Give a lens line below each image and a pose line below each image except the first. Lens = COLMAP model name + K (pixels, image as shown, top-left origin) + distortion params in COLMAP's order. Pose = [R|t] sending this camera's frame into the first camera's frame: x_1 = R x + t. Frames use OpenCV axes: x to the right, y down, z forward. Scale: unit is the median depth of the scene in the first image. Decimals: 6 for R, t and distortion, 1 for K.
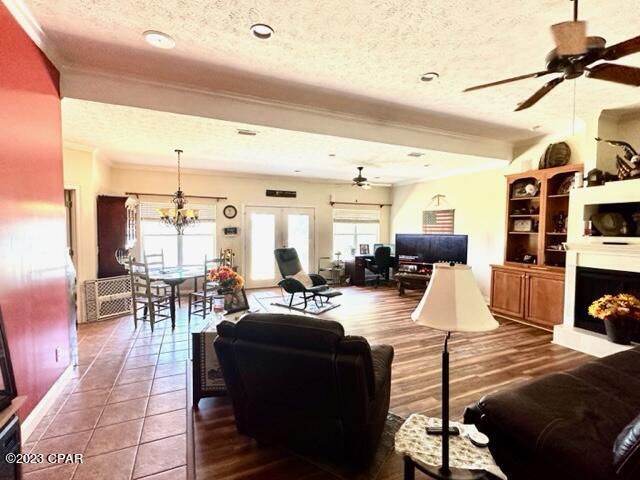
lens RADIAL K [[305.3, 0, 319.8], [0, 305.3, 241.3], [0, 0, 1]] dist [0.004309, 0.000137]
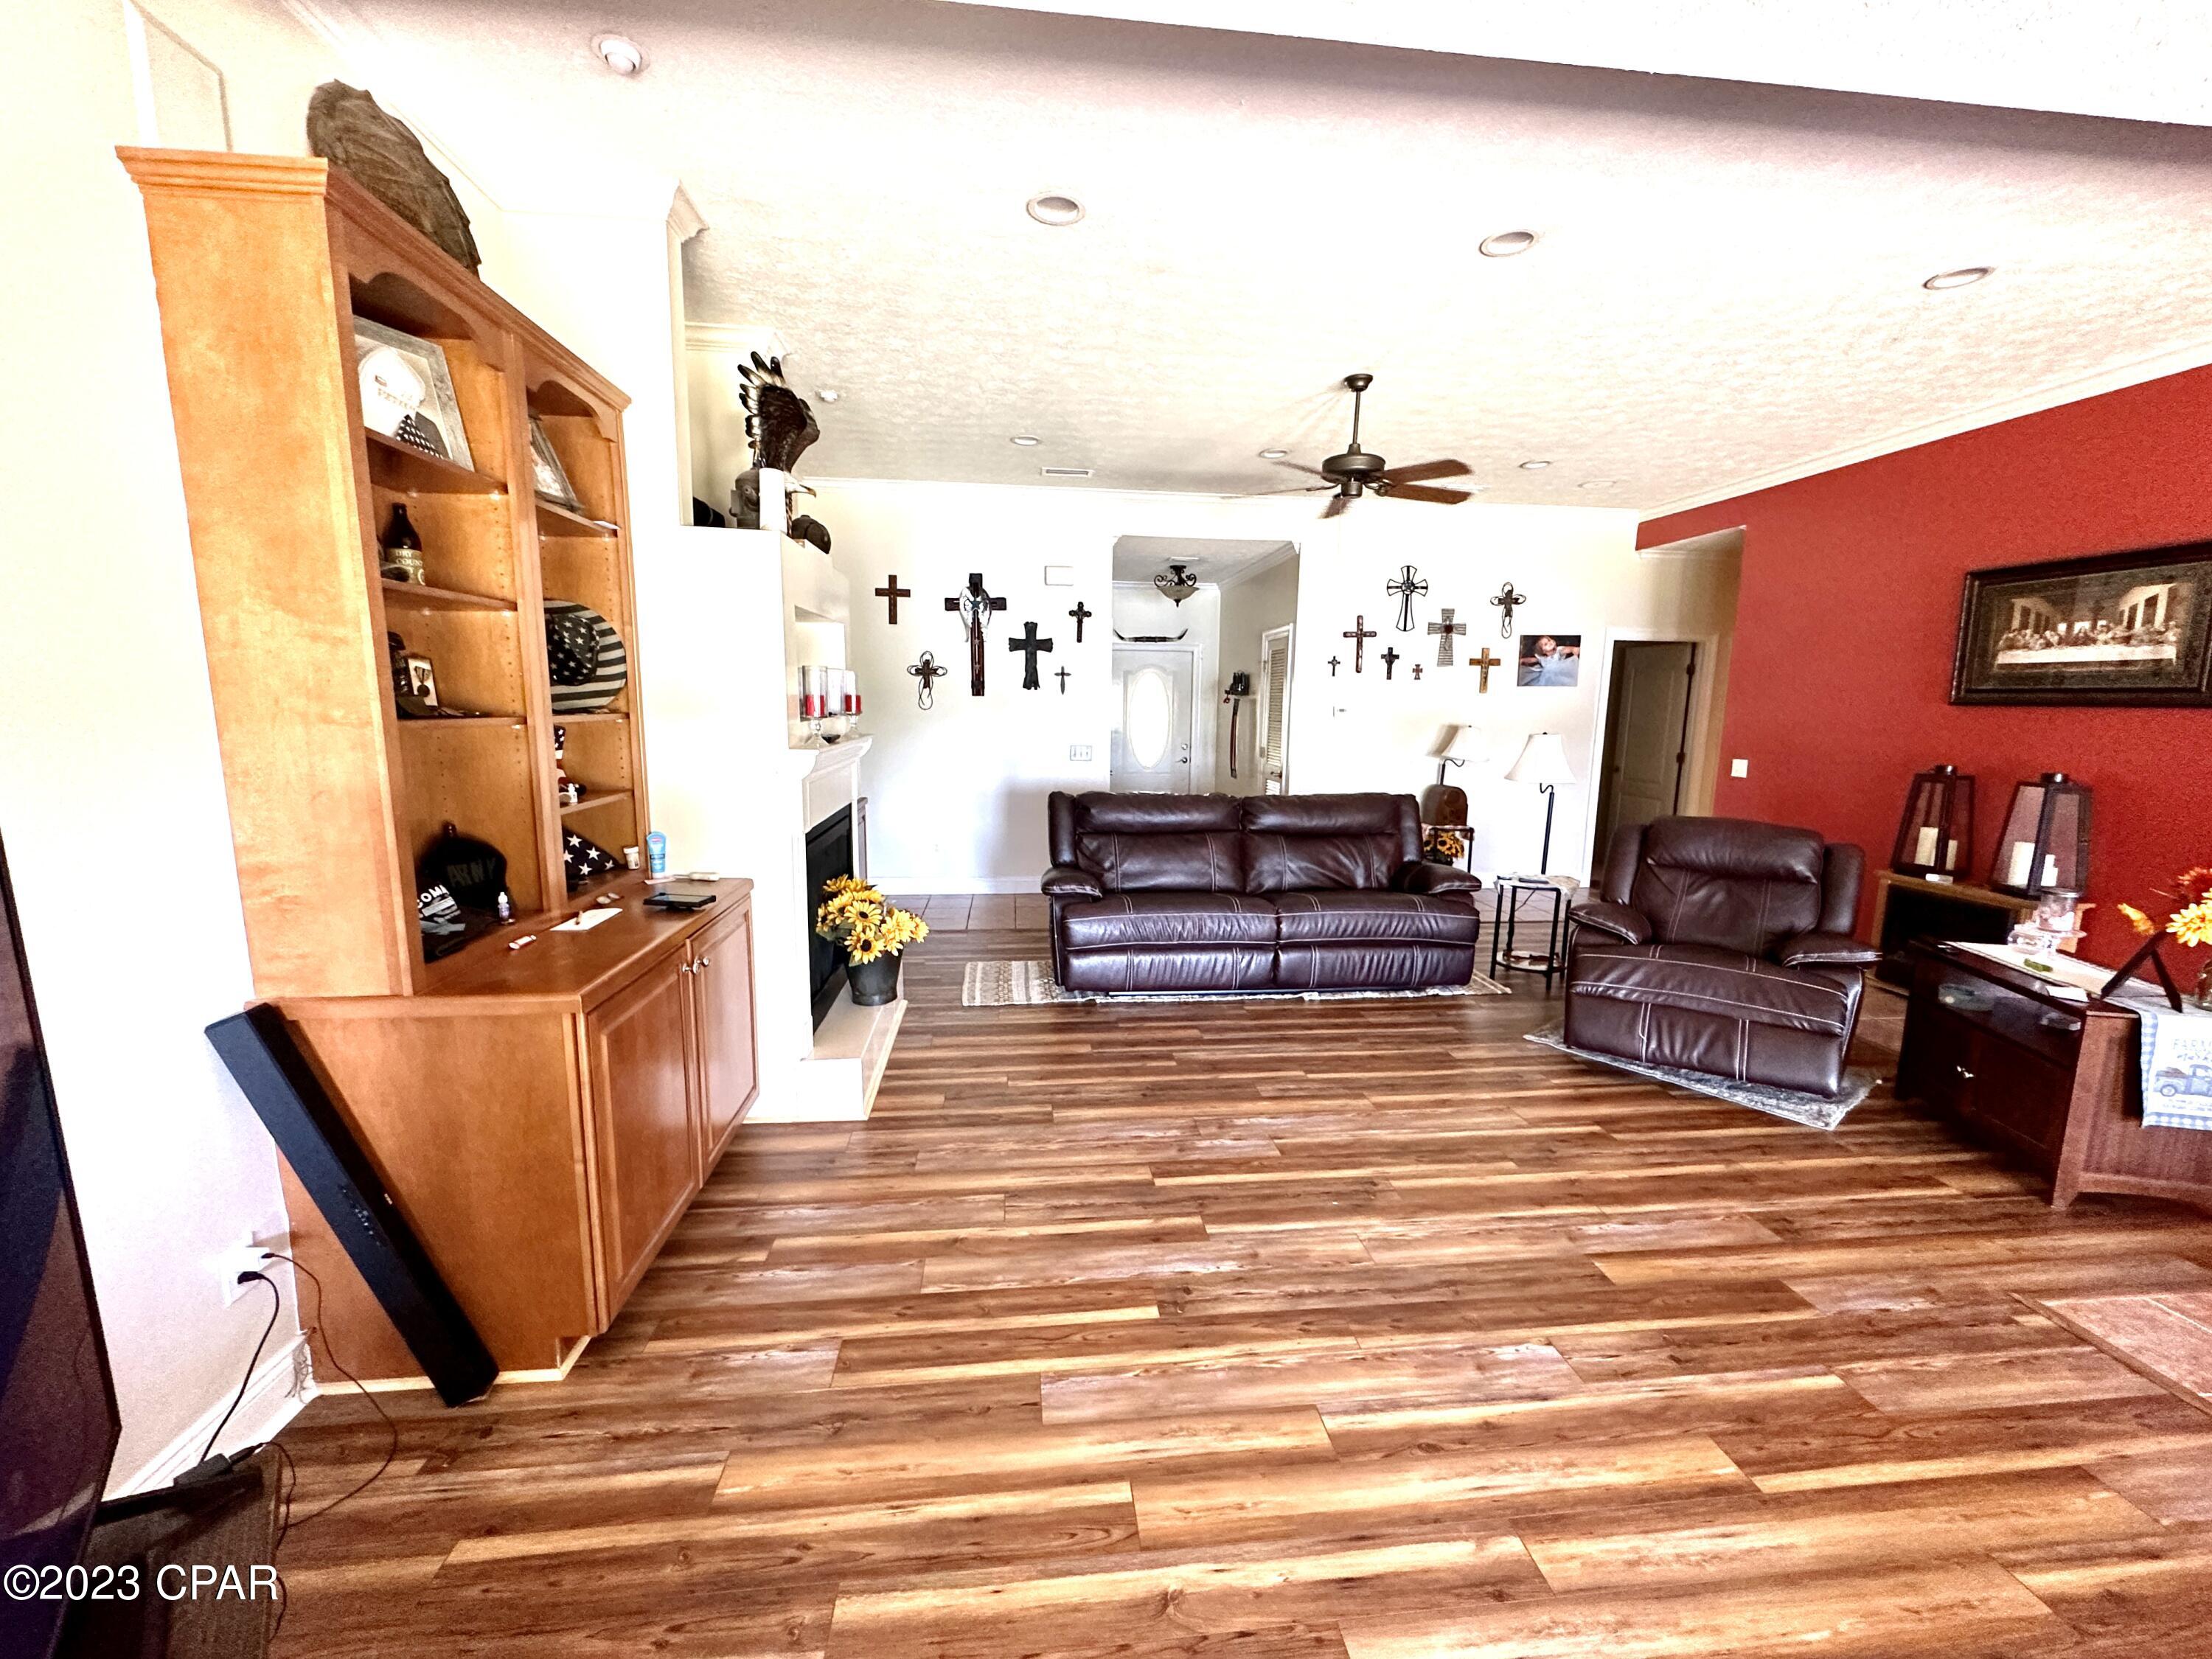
lens RADIAL K [[887.3, 0, 1114.1], [0, 887.3, 829.0], [0, 0, 1]] dist [0.000387, -0.000088]
pose [[-0.954357, -0.060109, 0.292557, 0.289061], [-0.003130, 0.981498, 0.191449, -0.063212], [-0.298651, 0.181794, -0.936887, 1.404065]]
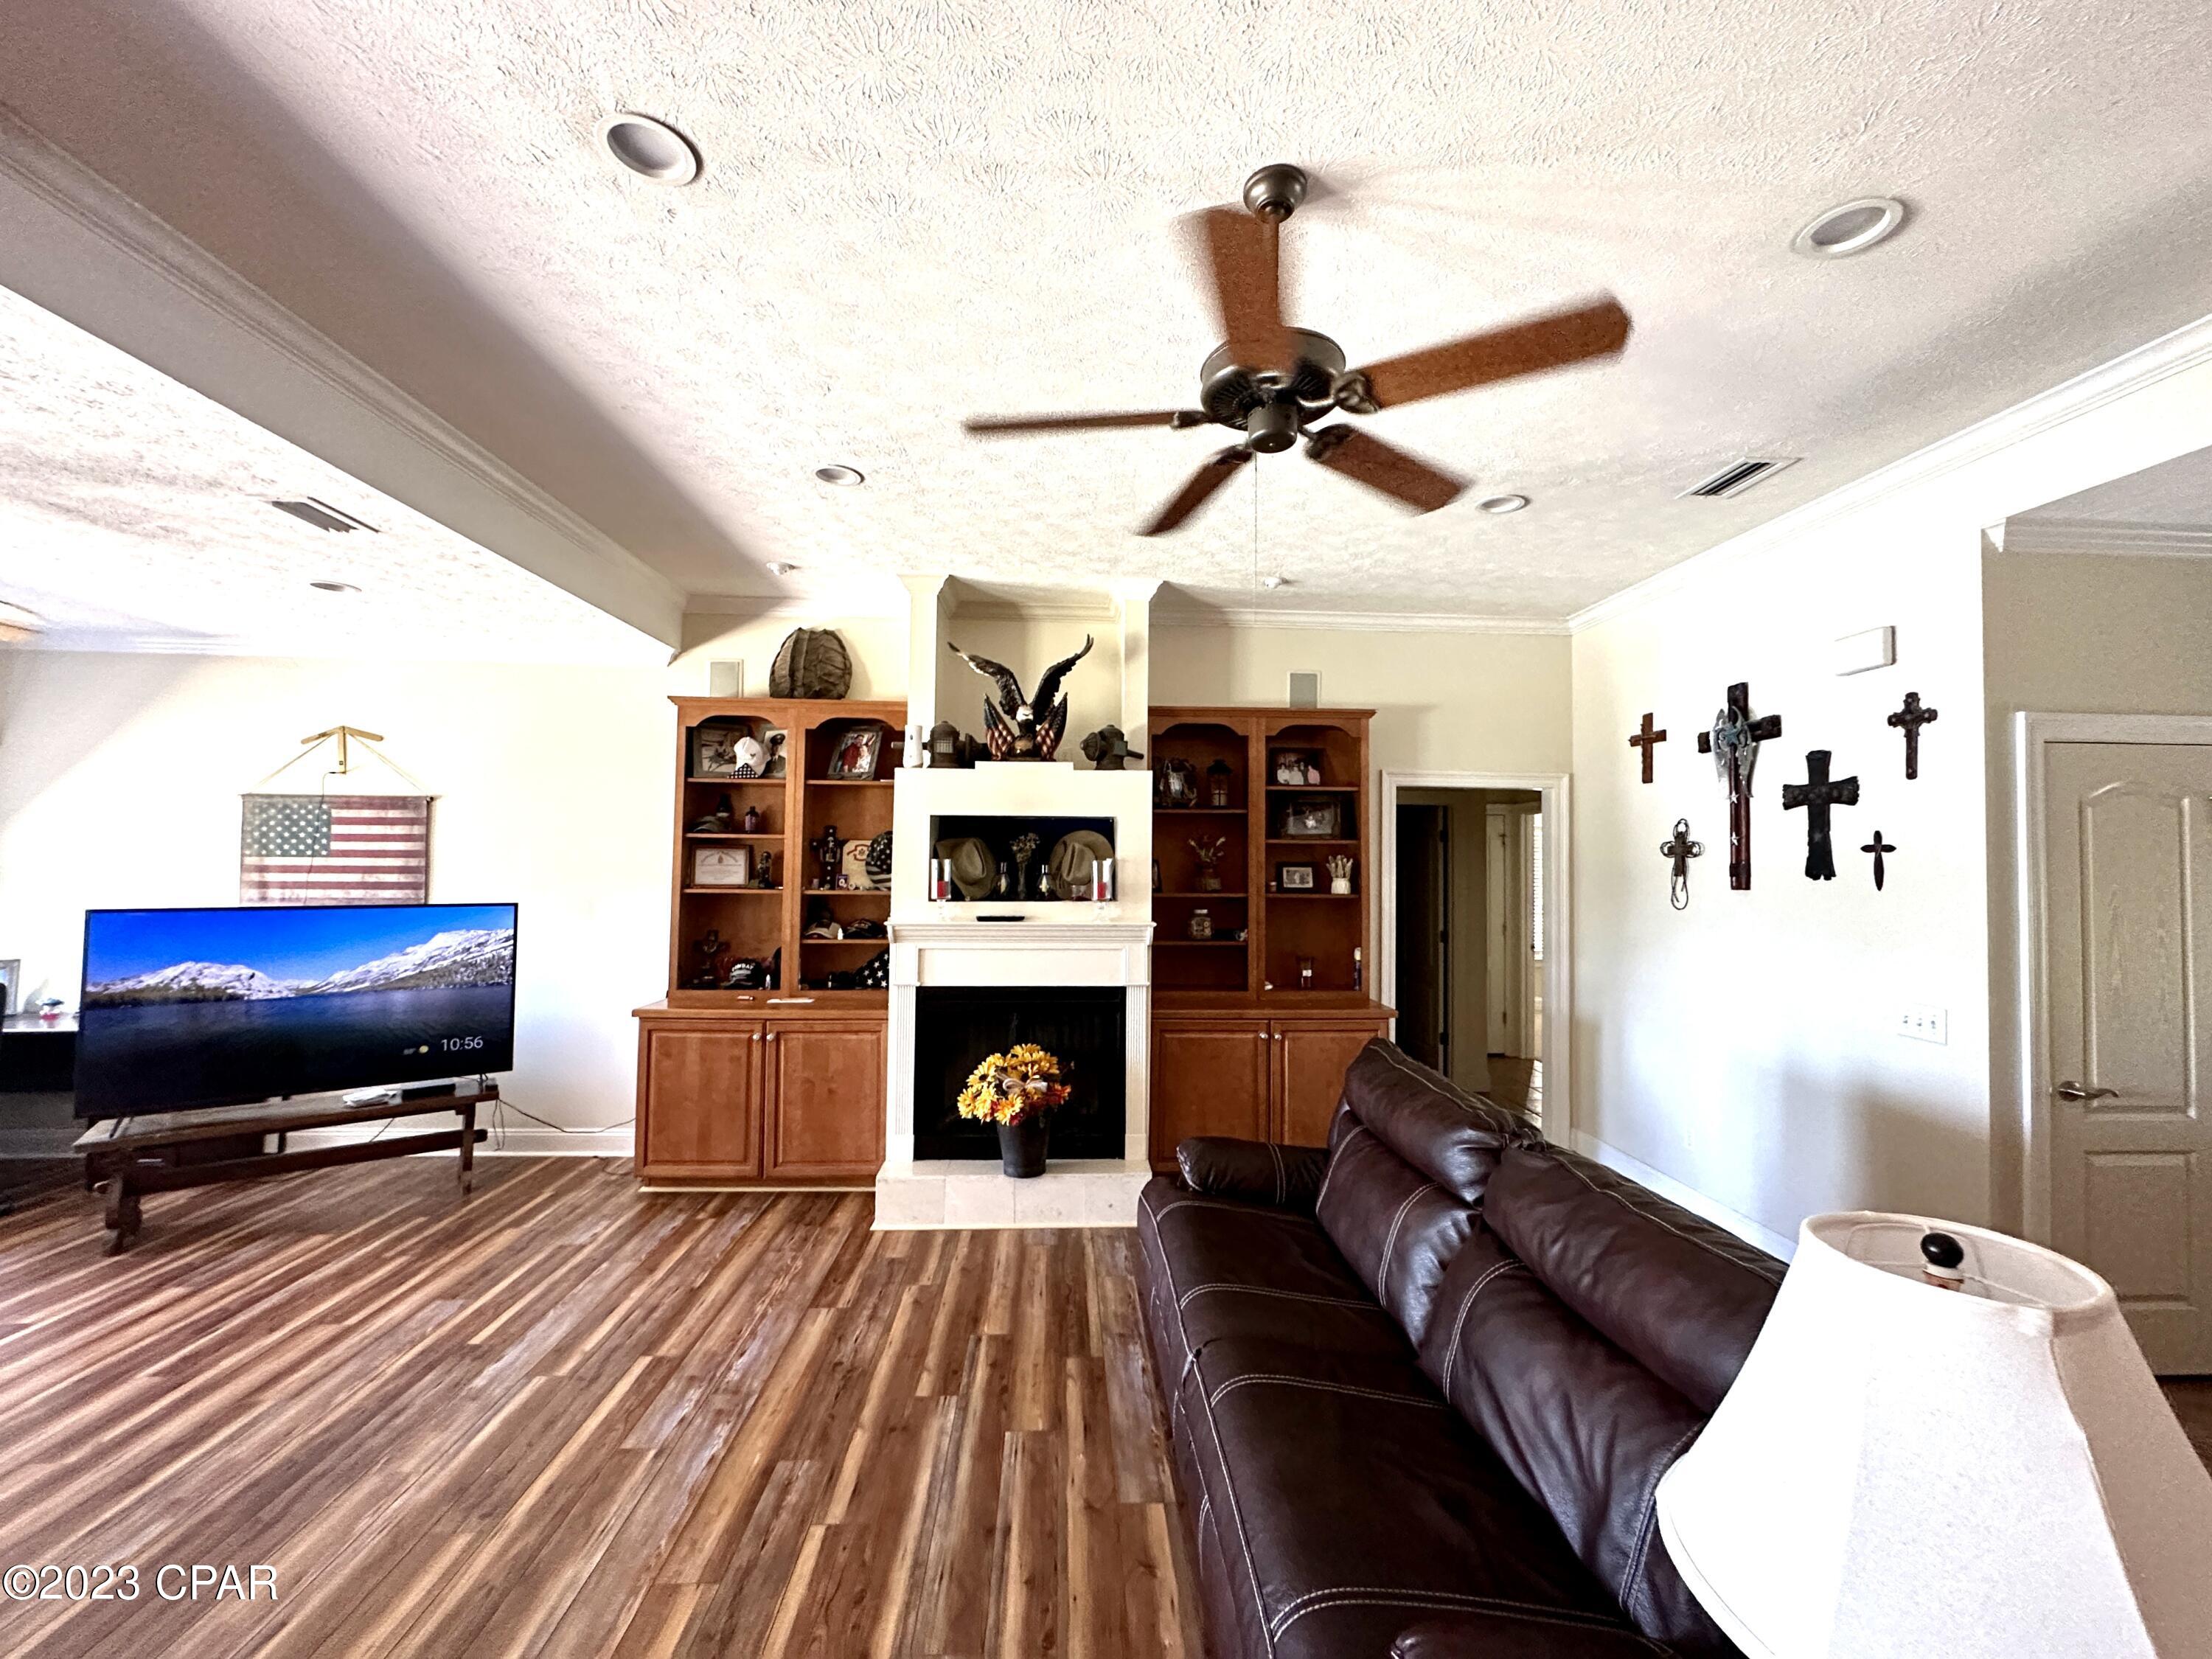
lens RADIAL K [[887.3, 0, 1107.4], [0, 887.3, 830.5], [0, 0, 1]] dist [0.000387, -0.000088]
pose [[0.355316, 0.031274, 0.934223, -0.043204], [0.035052, 0.998291, -0.046750, -0.036651], [-0.934089, 0.049358, 0.353612, 0.355668]]
